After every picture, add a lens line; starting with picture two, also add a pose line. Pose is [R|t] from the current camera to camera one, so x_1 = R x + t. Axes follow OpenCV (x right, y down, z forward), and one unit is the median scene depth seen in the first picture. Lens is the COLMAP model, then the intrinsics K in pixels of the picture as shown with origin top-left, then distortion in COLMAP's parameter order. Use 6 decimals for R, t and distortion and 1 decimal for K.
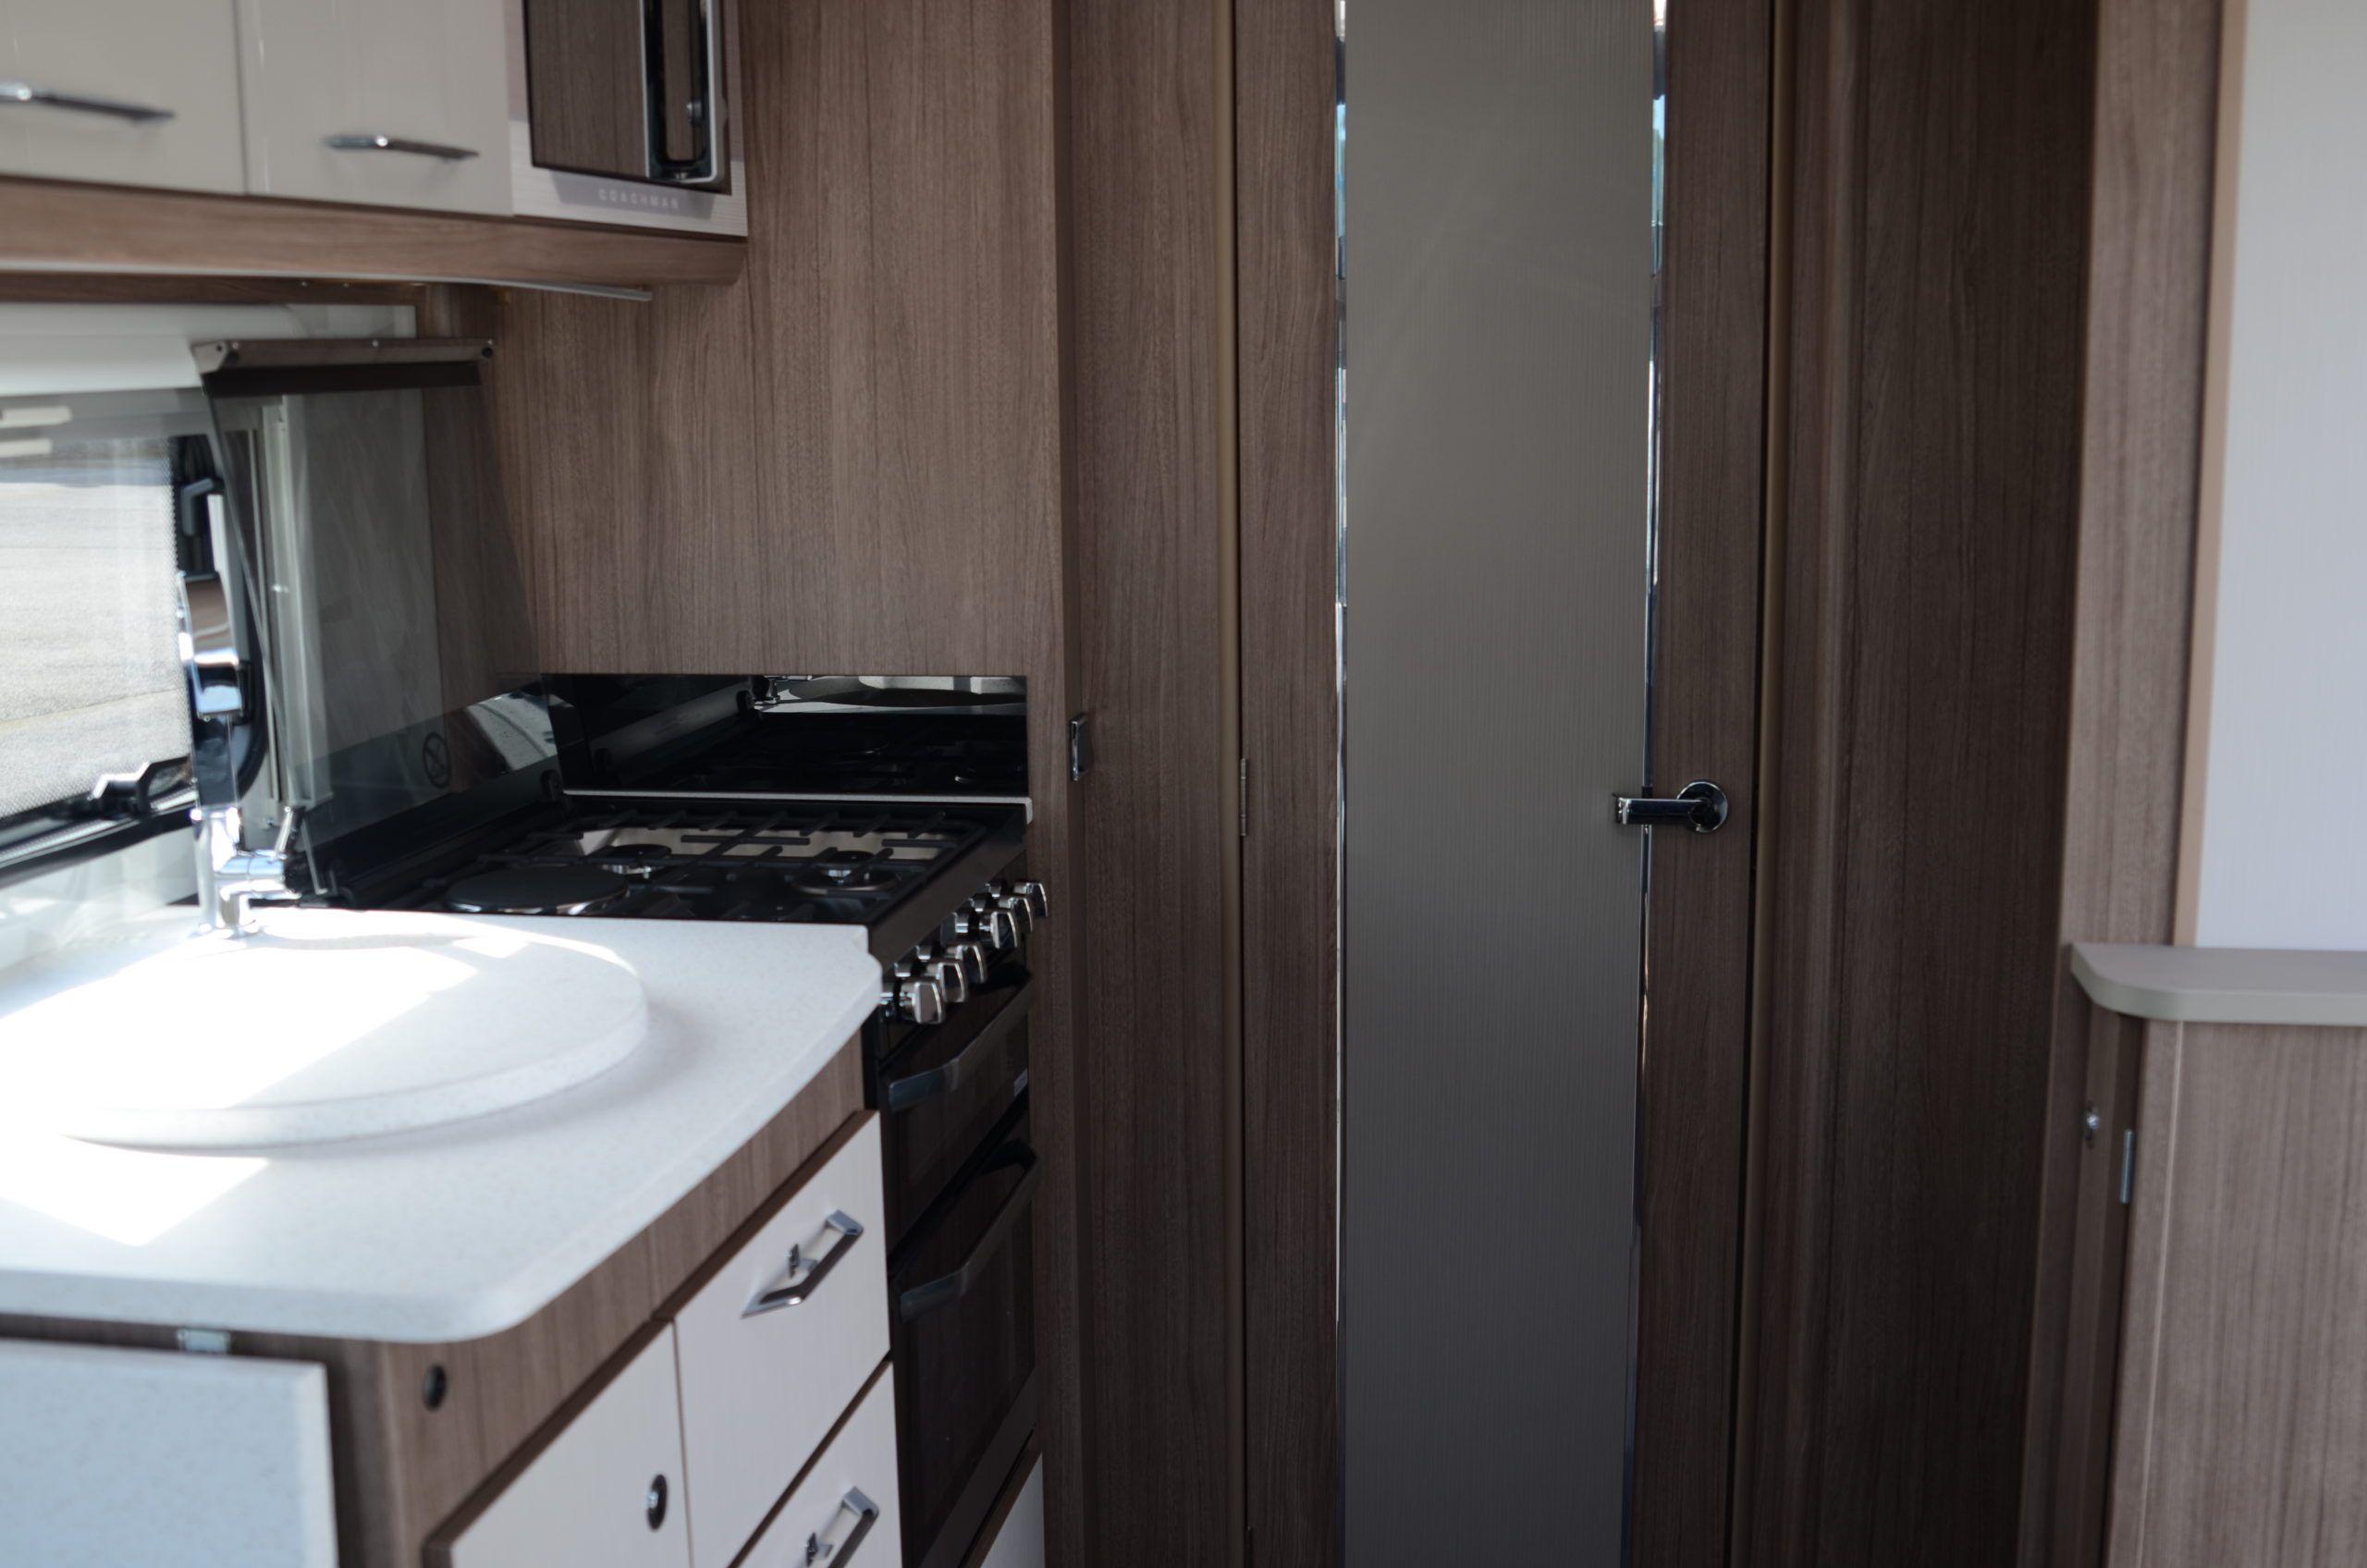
lens RADIAL K [[2475.0, 0, 1183.5], [0, 2475.0, 784.0], [0, 0, 1]] dist [-0.116314, 0.098233]
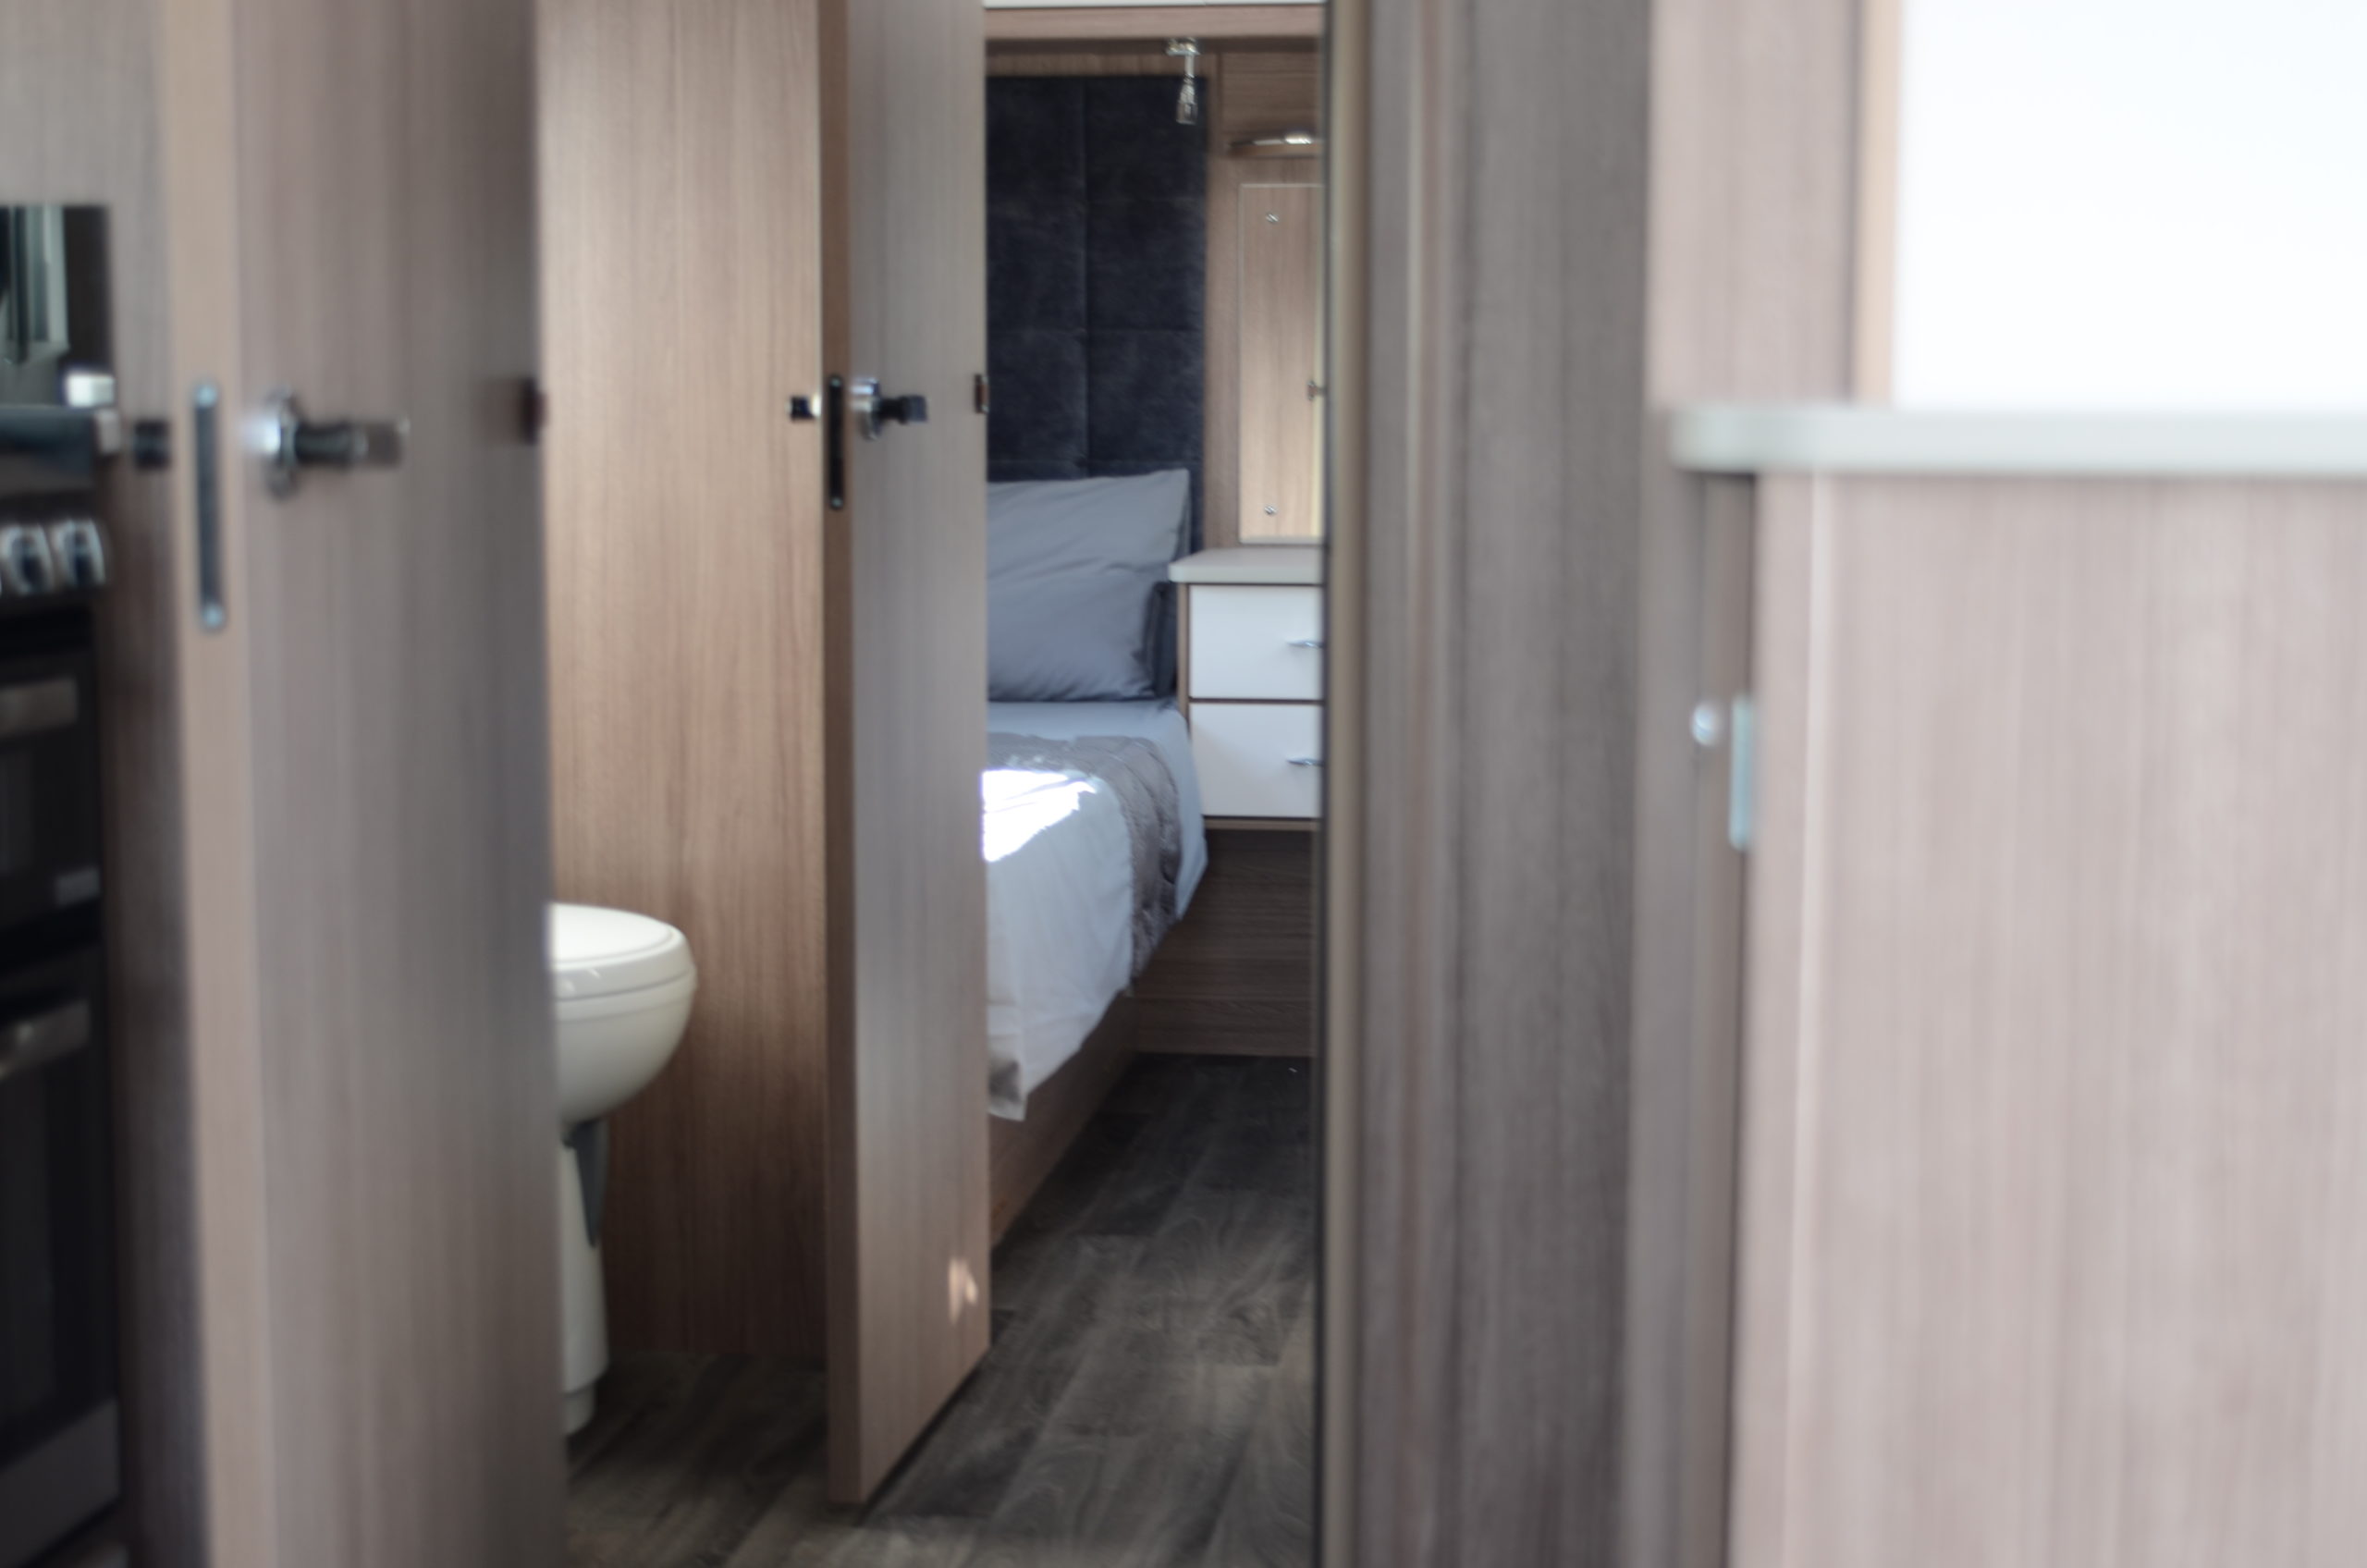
lens RADIAL K [[3418.2, 0, 1183.5], [0, 3418.2, 784.0], [0, 0, 1]] dist [-0.105173, 0.001178]
pose [[0.999210, 0.010487, 0.038326, 0.171730], [-0.008147, 0.998123, -0.060702, 0.148318], [-0.038891, 0.060342, 0.997420, 0.193080]]
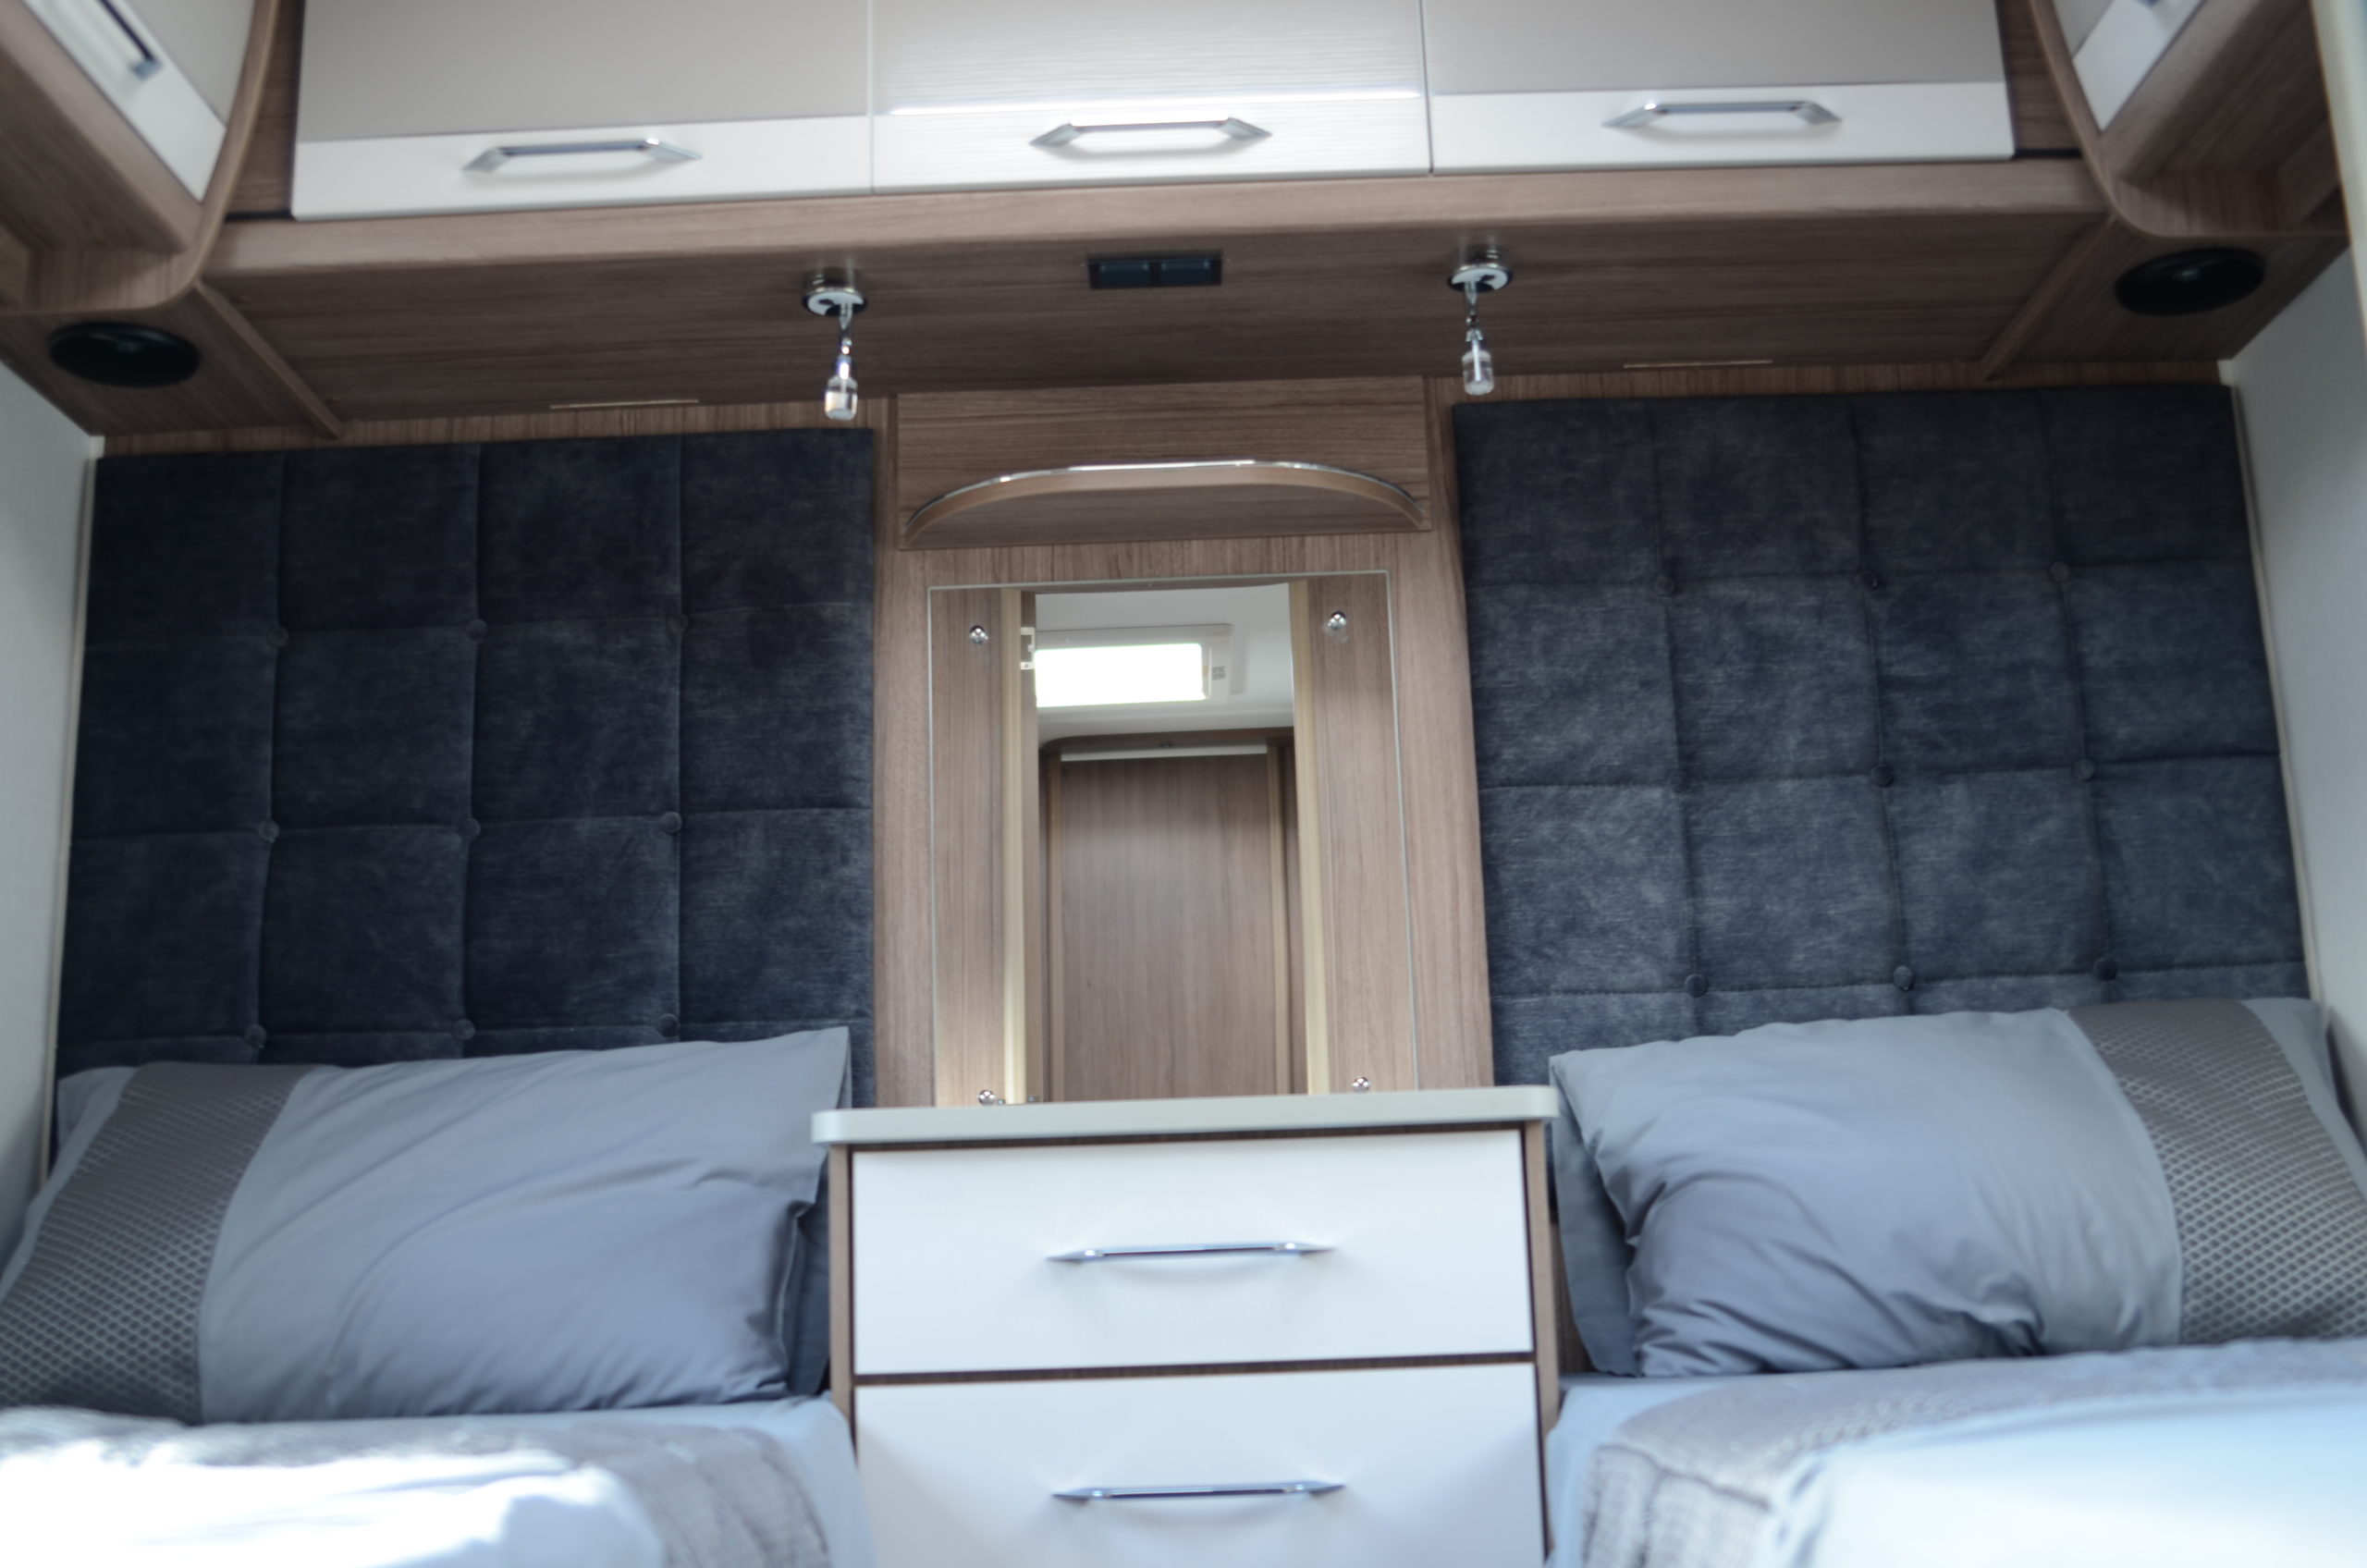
lens RADIAL K [[2462.6, 0, 1183.5], [0, 2462.6, 784.0], [0, 0, 1]] dist [-0.120303, 0.101810]
pose [[0.985368, 0.017416, 0.169550, 0.191941], [0.051117, 0.918780, -0.391447, 0.130022], [-0.162596, 0.394386, 0.904446, 0.699720]]
